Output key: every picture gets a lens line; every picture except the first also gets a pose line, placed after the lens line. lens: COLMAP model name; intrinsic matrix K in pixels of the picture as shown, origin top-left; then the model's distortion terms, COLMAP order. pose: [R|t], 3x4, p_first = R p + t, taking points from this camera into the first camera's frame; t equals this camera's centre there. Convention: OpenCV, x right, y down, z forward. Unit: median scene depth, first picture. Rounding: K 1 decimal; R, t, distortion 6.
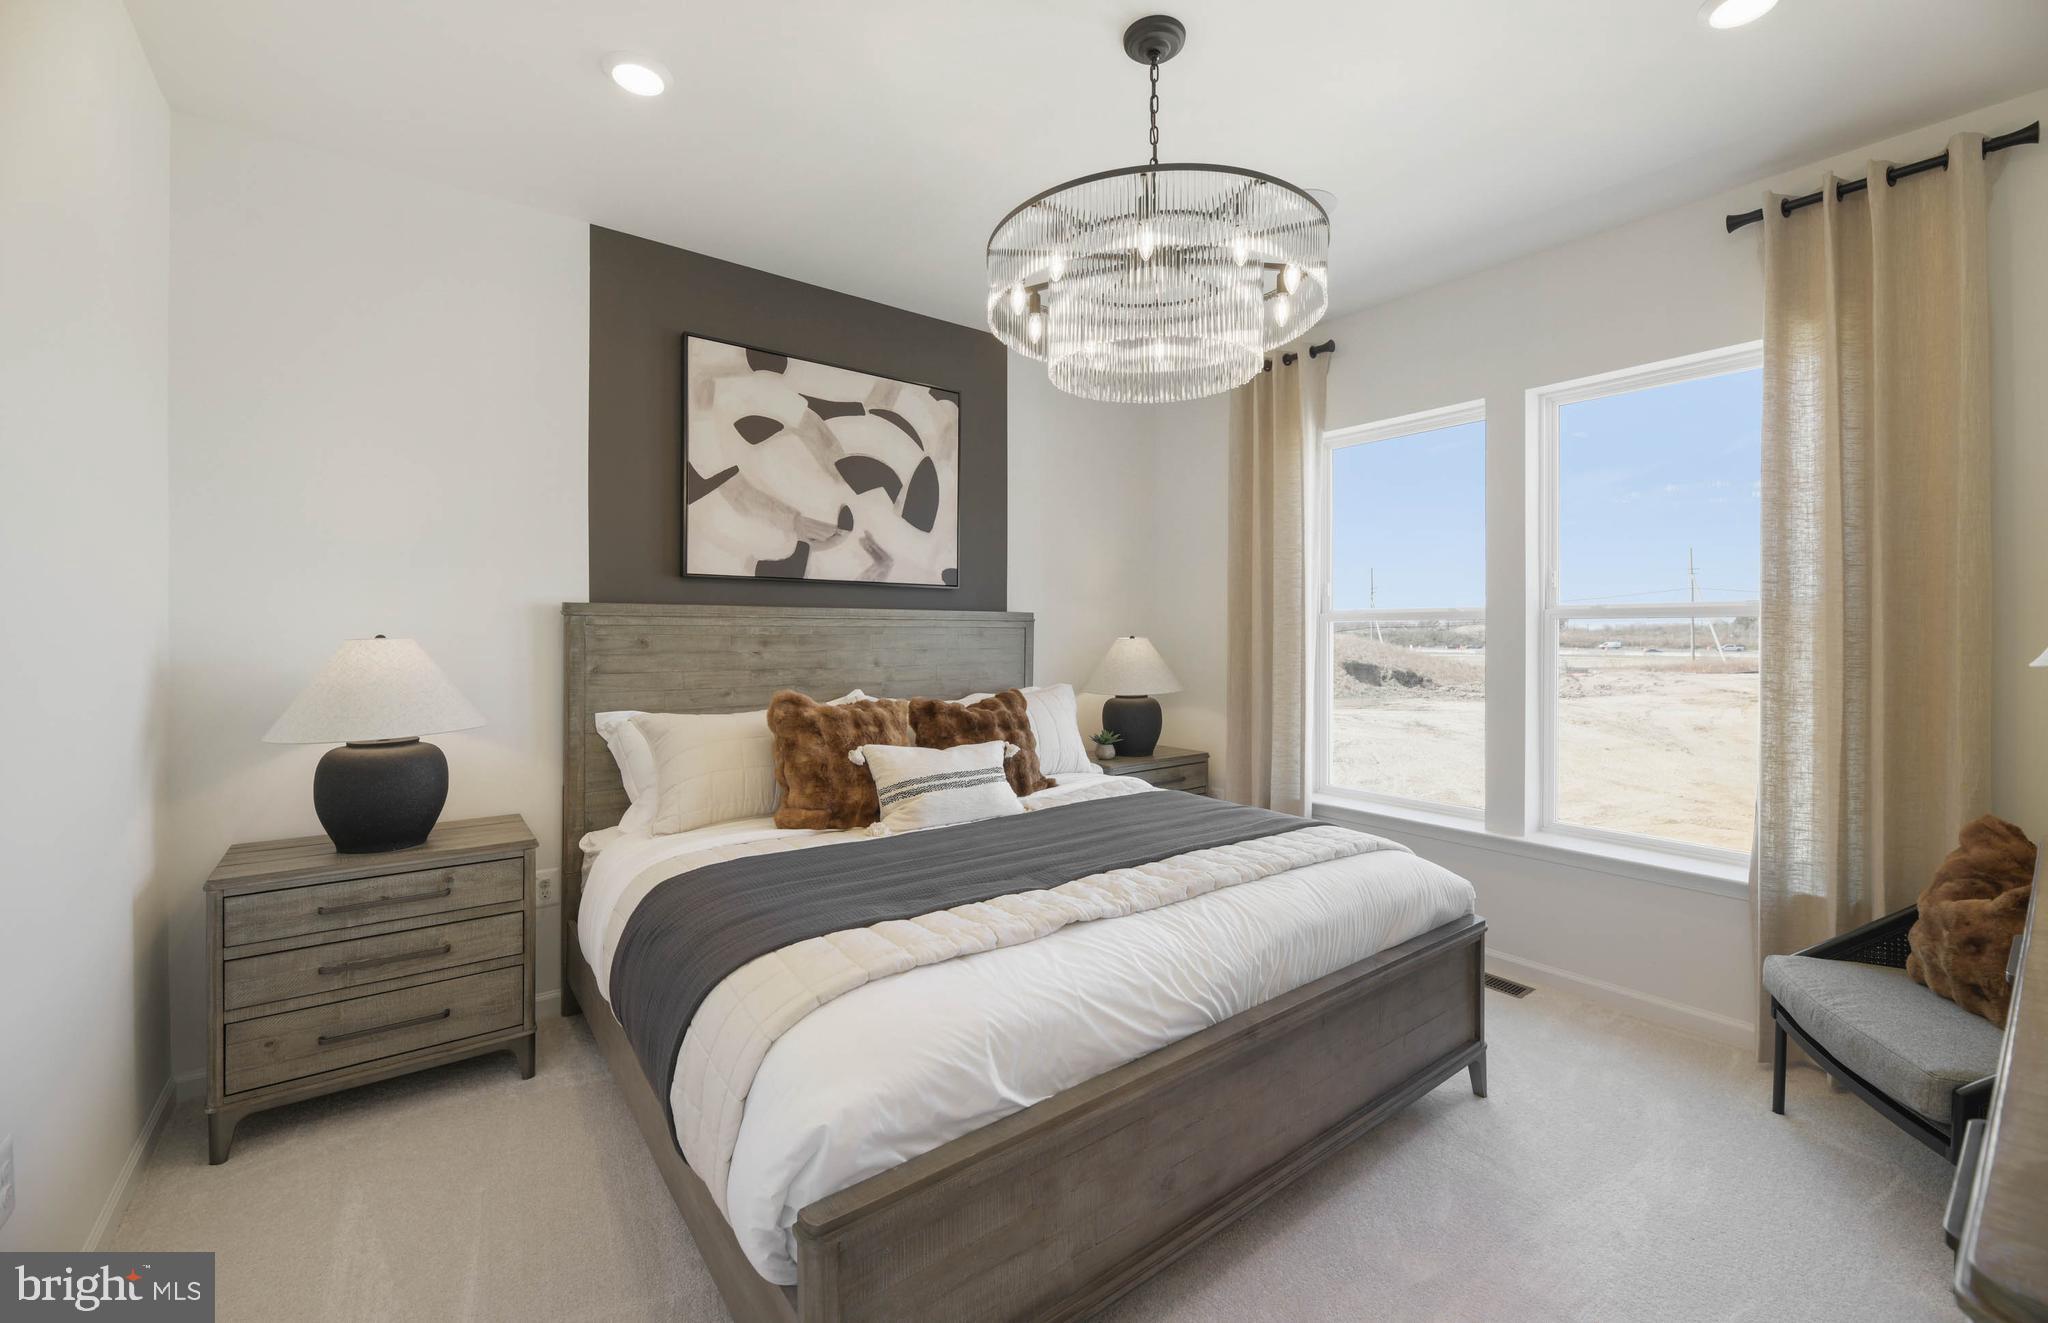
lens RADIAL K [[828.6, 0, 1024.6], [0, 828.6, 636.5], [0, 0, 1]] dist [0.000649, -0.000458]
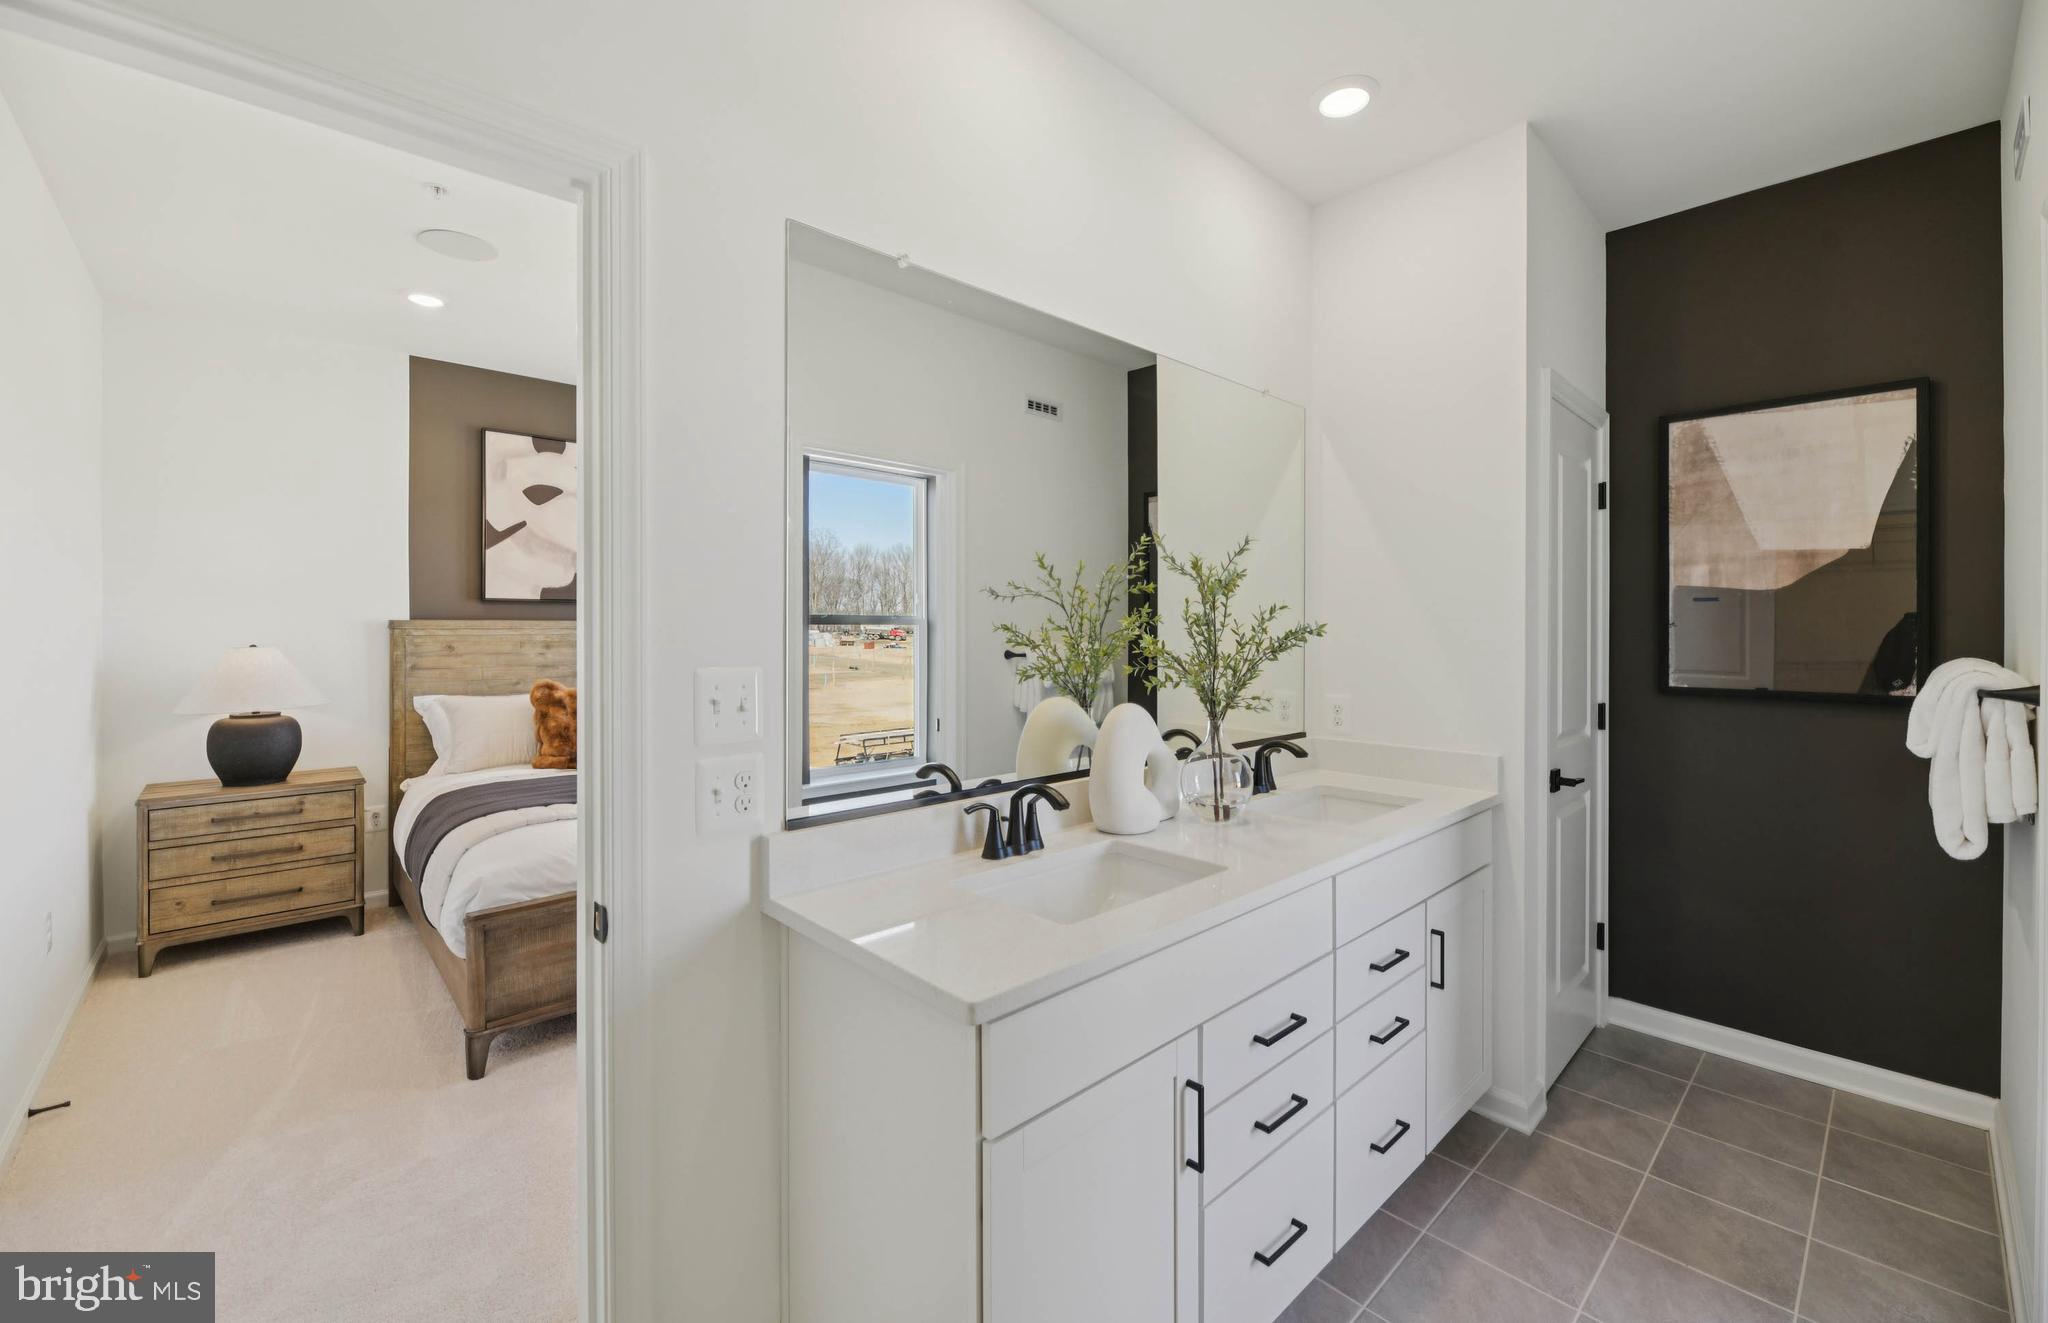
lens RADIAL K [[832.6, 0, 1024.1], [0, 832.6, 630.1], [0, 0, 1]] dist [0.000427, 0.000263]
pose [[0.995490, -0.002562, 0.094835, 0.372305], [0.002538, 0.999997, 0.000370, -0.019549], [-0.094835, -0.000128, 0.995493, -0.501705]]
